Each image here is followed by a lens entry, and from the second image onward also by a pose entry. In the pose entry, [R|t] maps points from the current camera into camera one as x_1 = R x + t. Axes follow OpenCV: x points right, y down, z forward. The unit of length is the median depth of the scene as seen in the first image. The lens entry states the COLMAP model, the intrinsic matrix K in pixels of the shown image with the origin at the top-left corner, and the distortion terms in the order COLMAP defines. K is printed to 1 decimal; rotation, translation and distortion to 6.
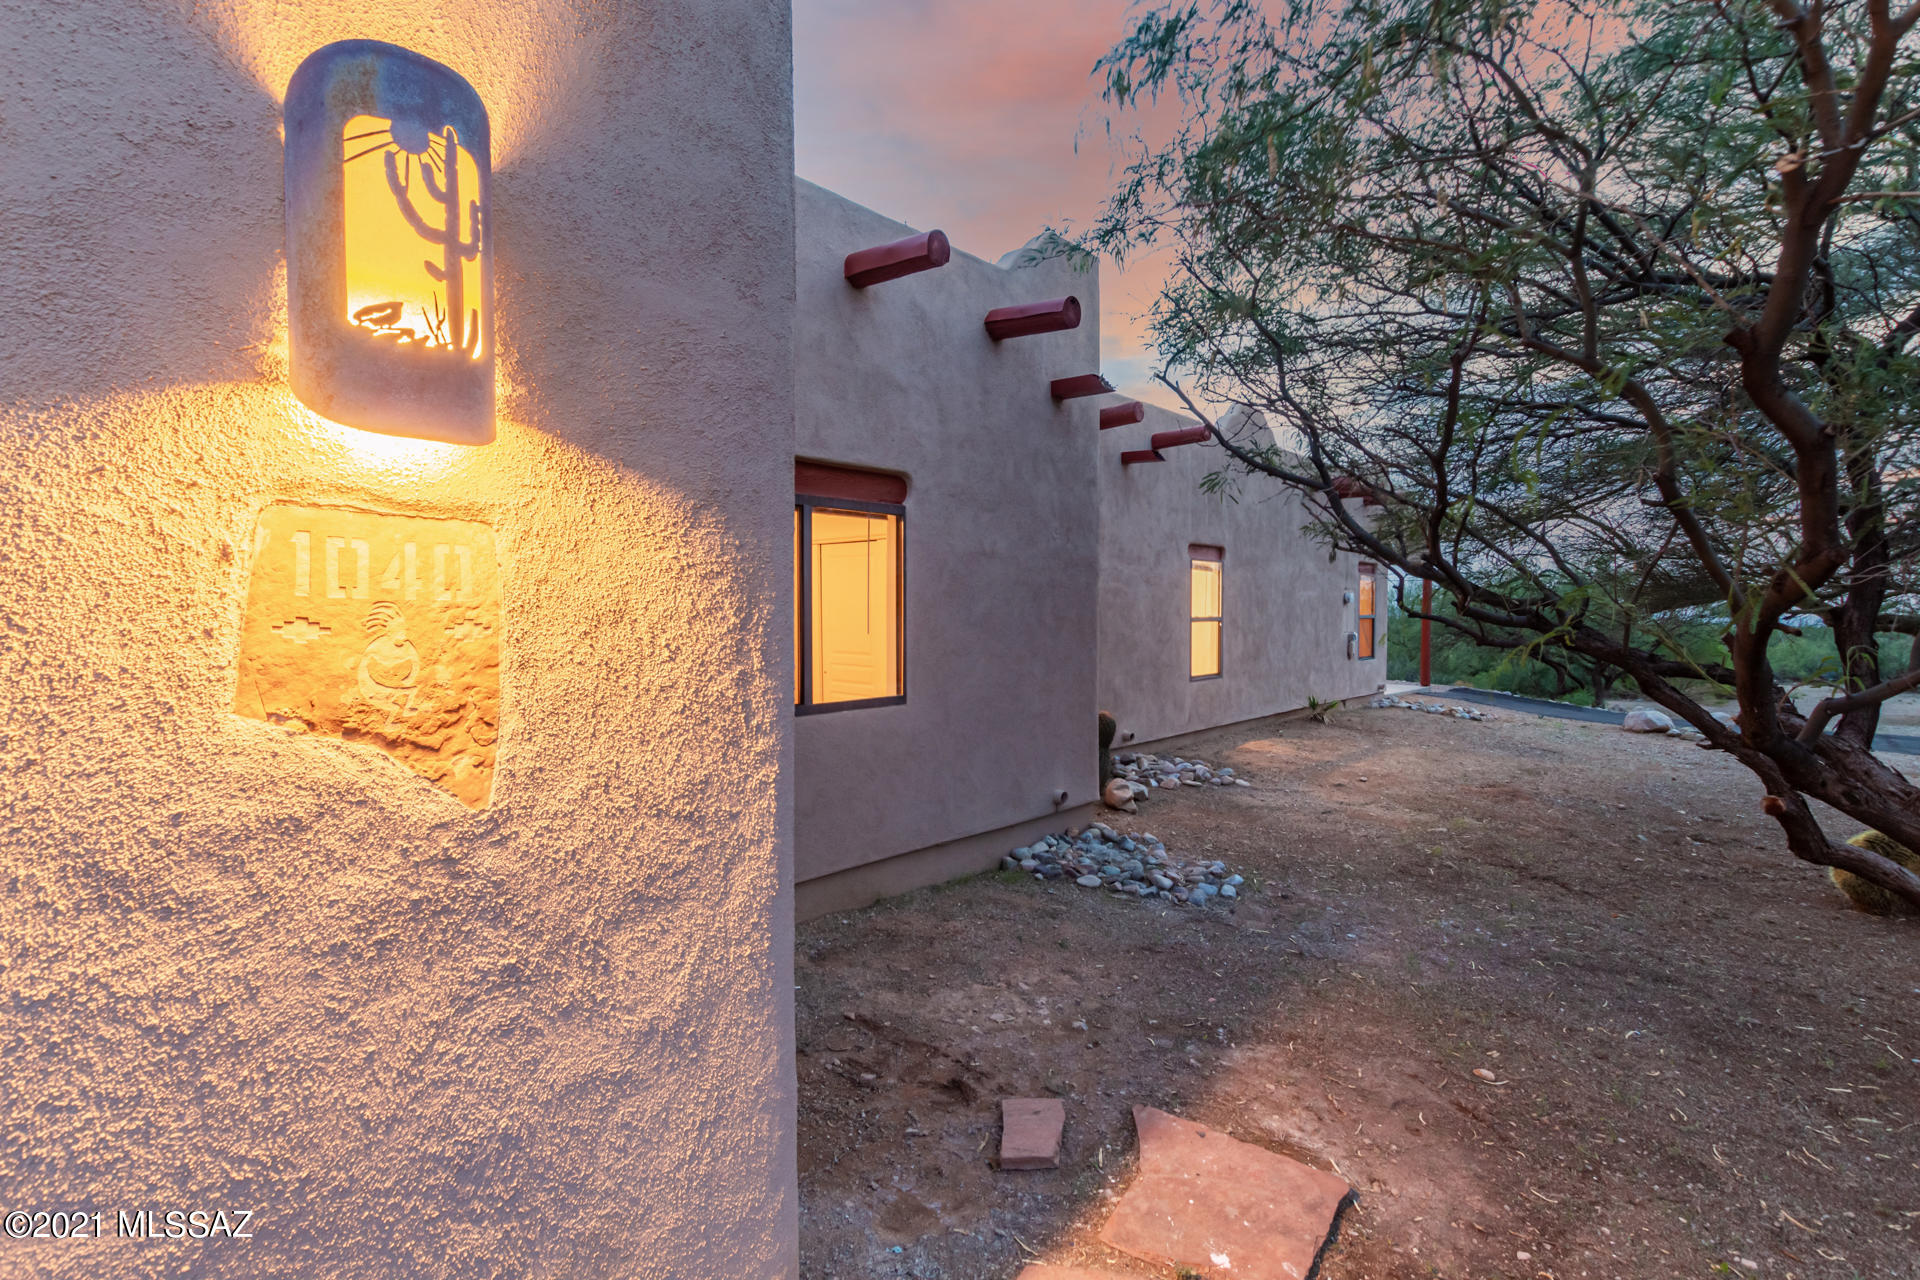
lens RADIAL K [[908.4, 0, 960.0], [0, 908.4, 640.0], [0, 0, 1]] dist [-0.000821, -0.000029]
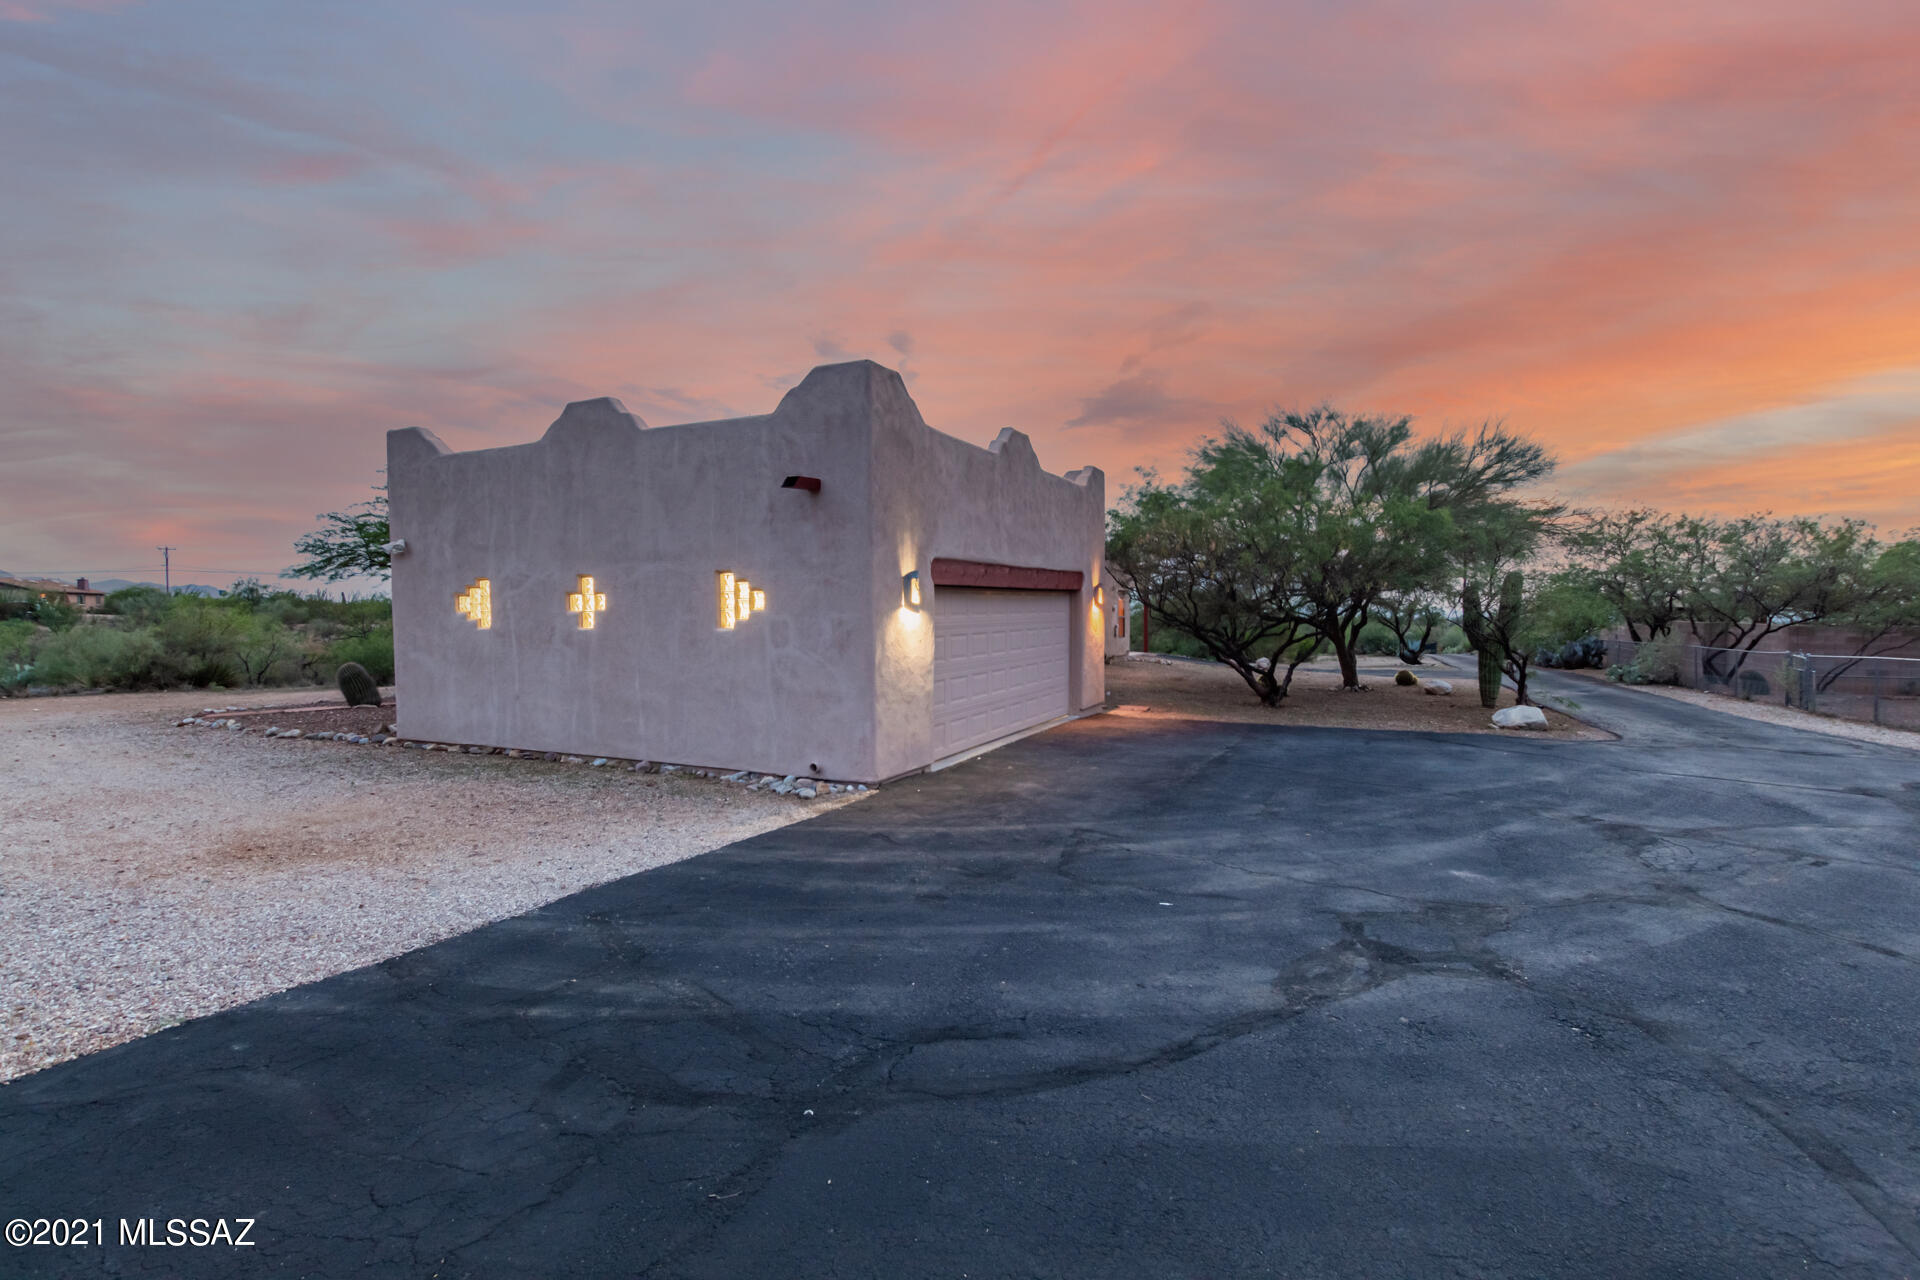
lens RADIAL K [[908.4, 0, 960.0], [0, 908.4, 640.0], [0, 0, 1]] dist [-0.000821, -0.000029]
pose [[0.958923, -0.001293, 0.283662, -0.469342], [-0.002334, 0.999920, 0.012449, 0.002476], [-0.283656, -0.012600, 0.958843, -0.835751]]
